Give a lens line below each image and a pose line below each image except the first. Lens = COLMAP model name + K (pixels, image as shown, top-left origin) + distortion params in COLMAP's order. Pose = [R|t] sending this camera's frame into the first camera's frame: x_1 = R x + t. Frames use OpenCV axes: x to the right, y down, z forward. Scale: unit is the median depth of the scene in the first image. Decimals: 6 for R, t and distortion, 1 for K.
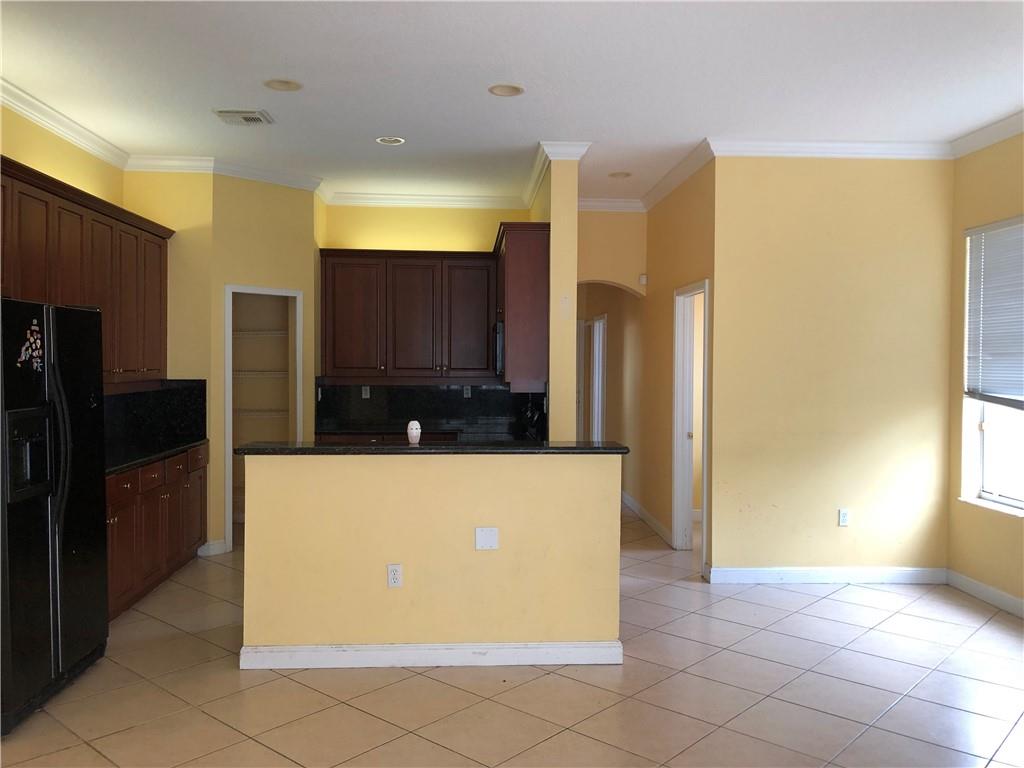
lens RADIAL K [[837.0, 0, 517.2], [0, 837.0, 371.2], [0, 0, 1]] dist [0.023347, -0.014756]
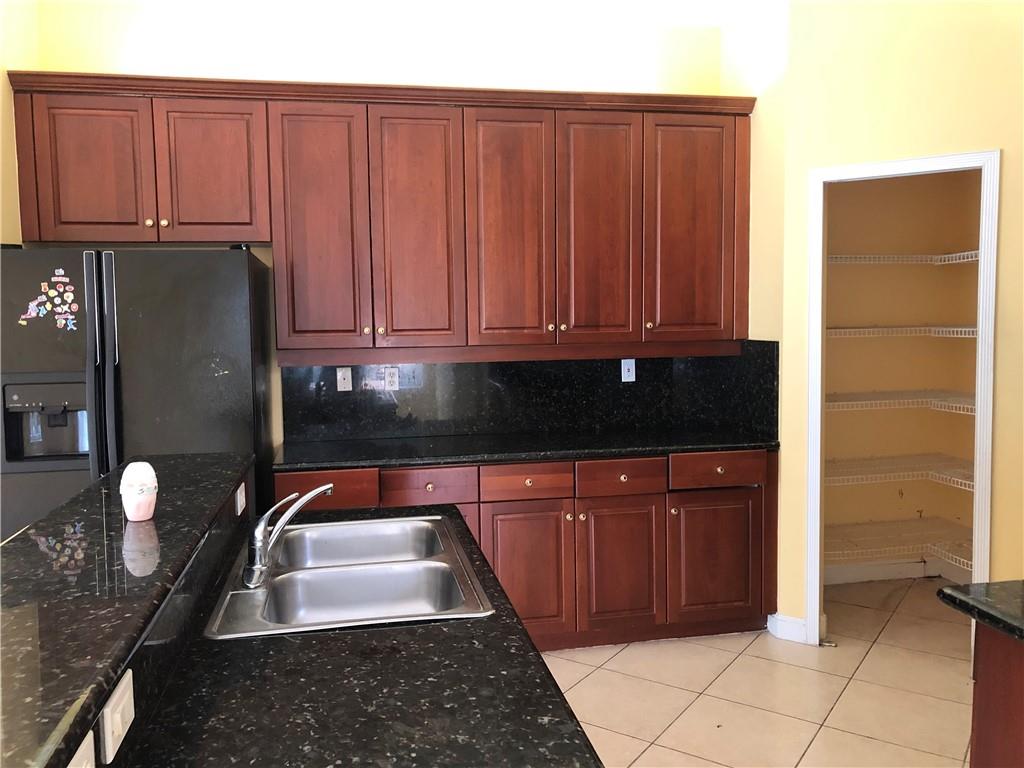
lens RADIAL K [[837.0, 0, 509.2], [0, 837.0, 381.5], [0, 0, 1]] dist [0.023347, -0.014756]
pose [[0.126234, 0.077121, -0.988998, 0.175192], [-0.000031, 0.996974, 0.077739, -0.007227], [0.992000, -0.009783, 0.125855, 0.694330]]
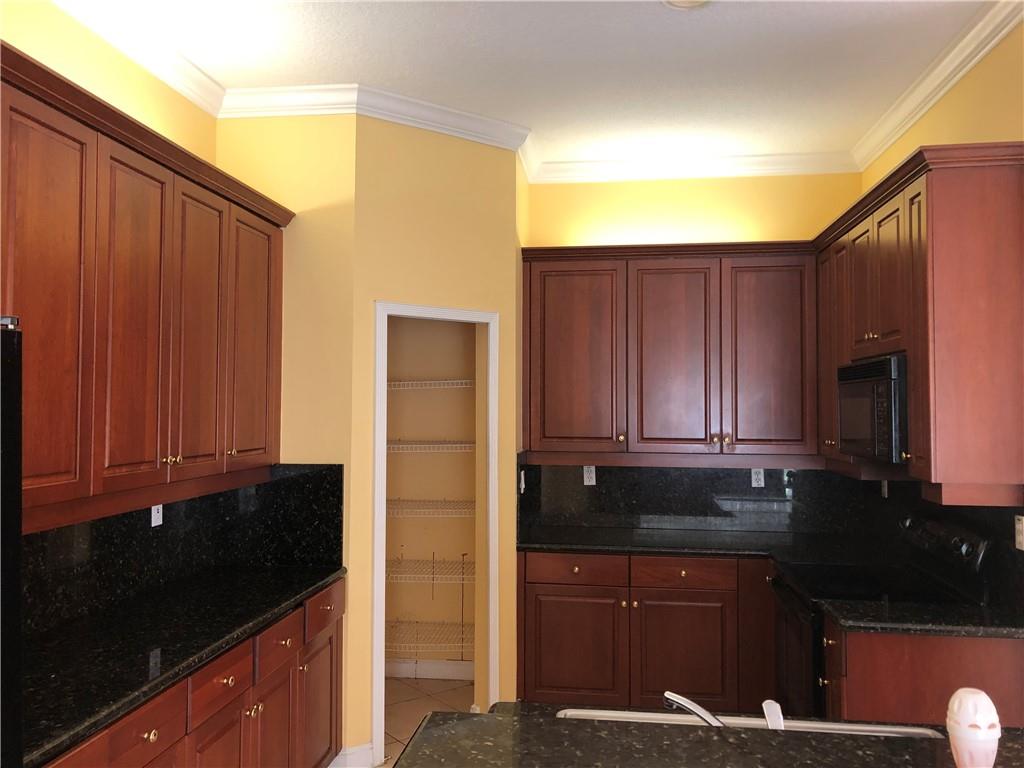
lens RADIAL K [[837.0, 0, 508.0], [0, 837.0, 375.1], [0, 0, 1]] dist [0.023347, -0.014756]
pose [[0.981609, -0.011498, -0.190558, -0.137279], [0.001774, 0.998691, -0.051124, -0.020613], [0.190896, 0.049846, 0.980344, 0.420354]]
